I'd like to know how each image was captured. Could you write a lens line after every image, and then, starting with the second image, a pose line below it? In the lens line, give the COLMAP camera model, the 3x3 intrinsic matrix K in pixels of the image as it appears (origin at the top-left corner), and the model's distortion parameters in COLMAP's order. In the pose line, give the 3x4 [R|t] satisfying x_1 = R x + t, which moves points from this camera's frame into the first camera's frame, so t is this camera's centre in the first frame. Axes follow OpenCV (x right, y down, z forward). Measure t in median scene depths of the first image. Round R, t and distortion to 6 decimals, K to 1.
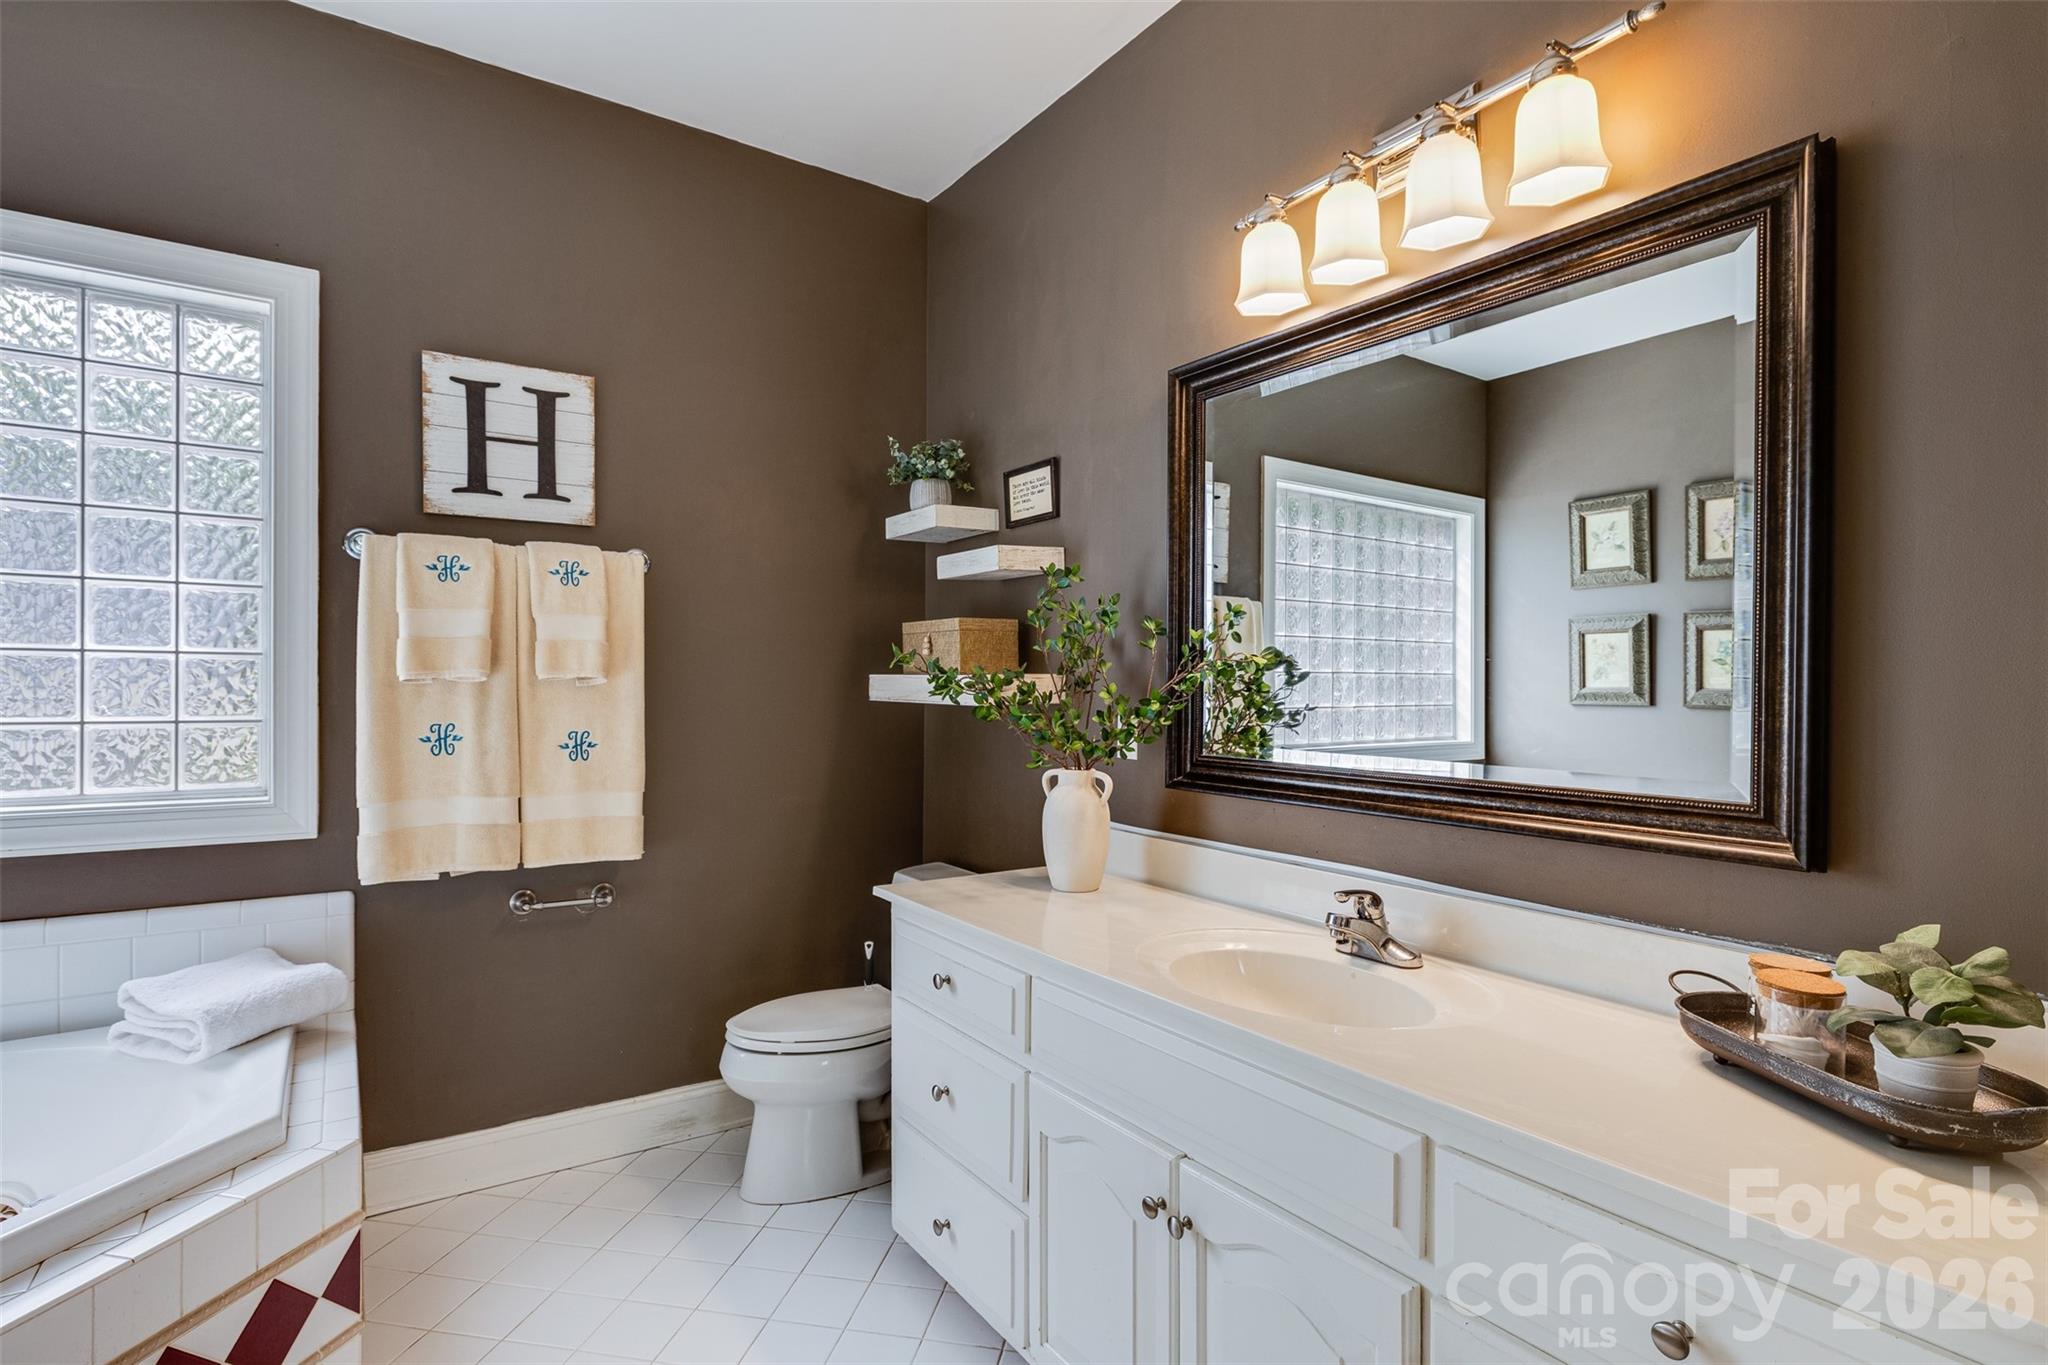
lens RADIAL K [[992.8, 0, 1010.8], [0, 992.8, 686.7], [0, 0, 1]] dist [-0.001110, 0.000543]
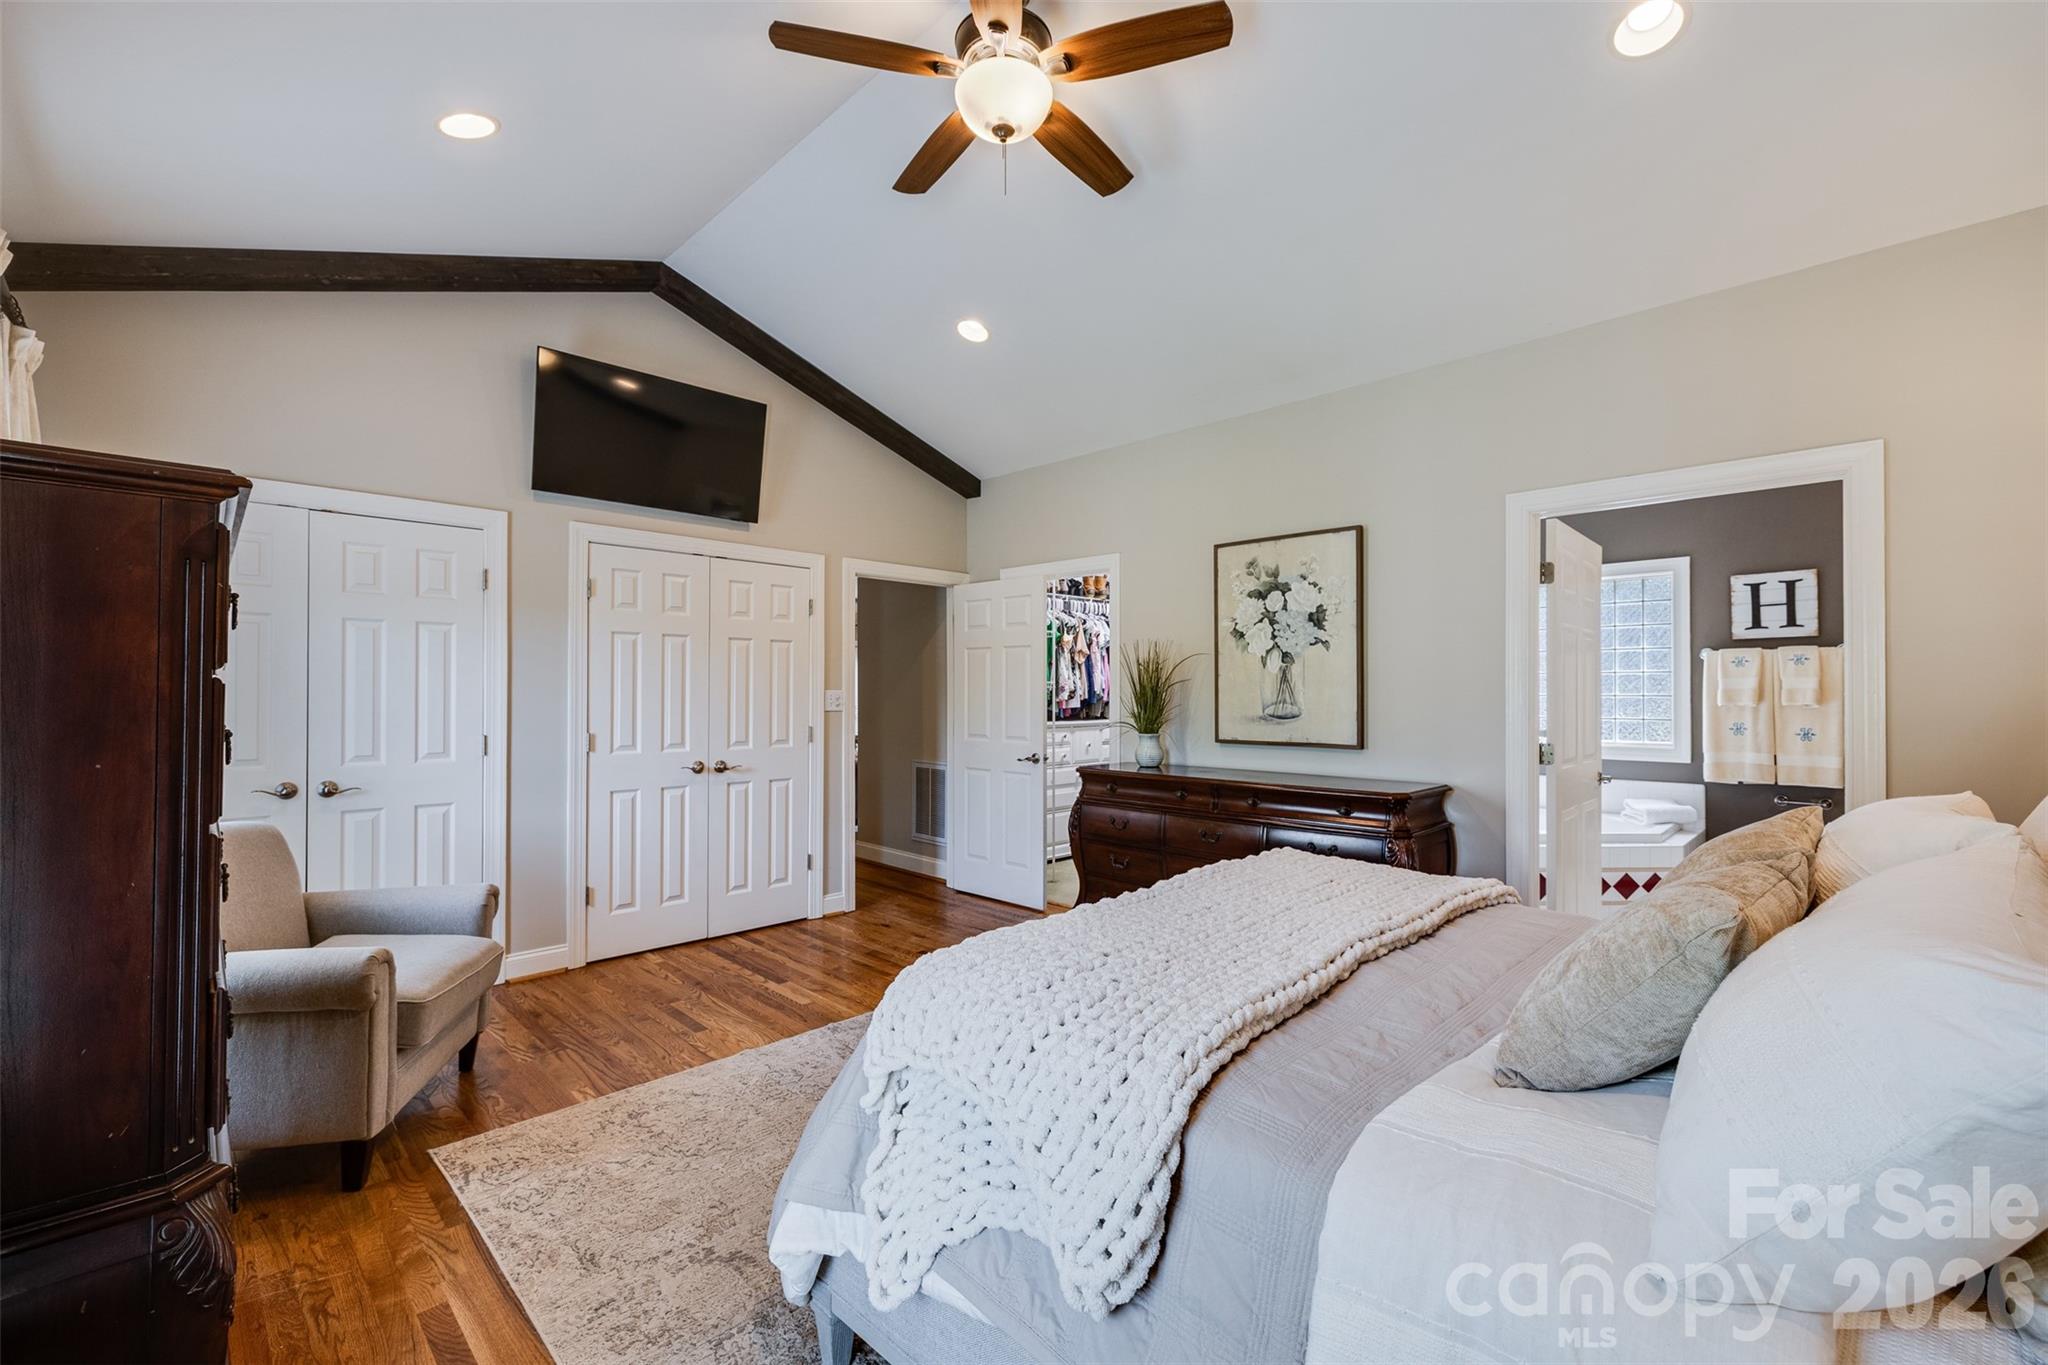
lens RADIAL K [[865.2, 0, 1026.9], [0, 865.2, 689.2], [0, 0, 1]] dist [0.004800, 0.000337]
pose [[0.199280, -0.008094, -0.979909, 1.221291], [0.002260, 0.999967, -0.007800, -0.034777], [0.979940, -0.000660, 0.199292, -1.207861]]
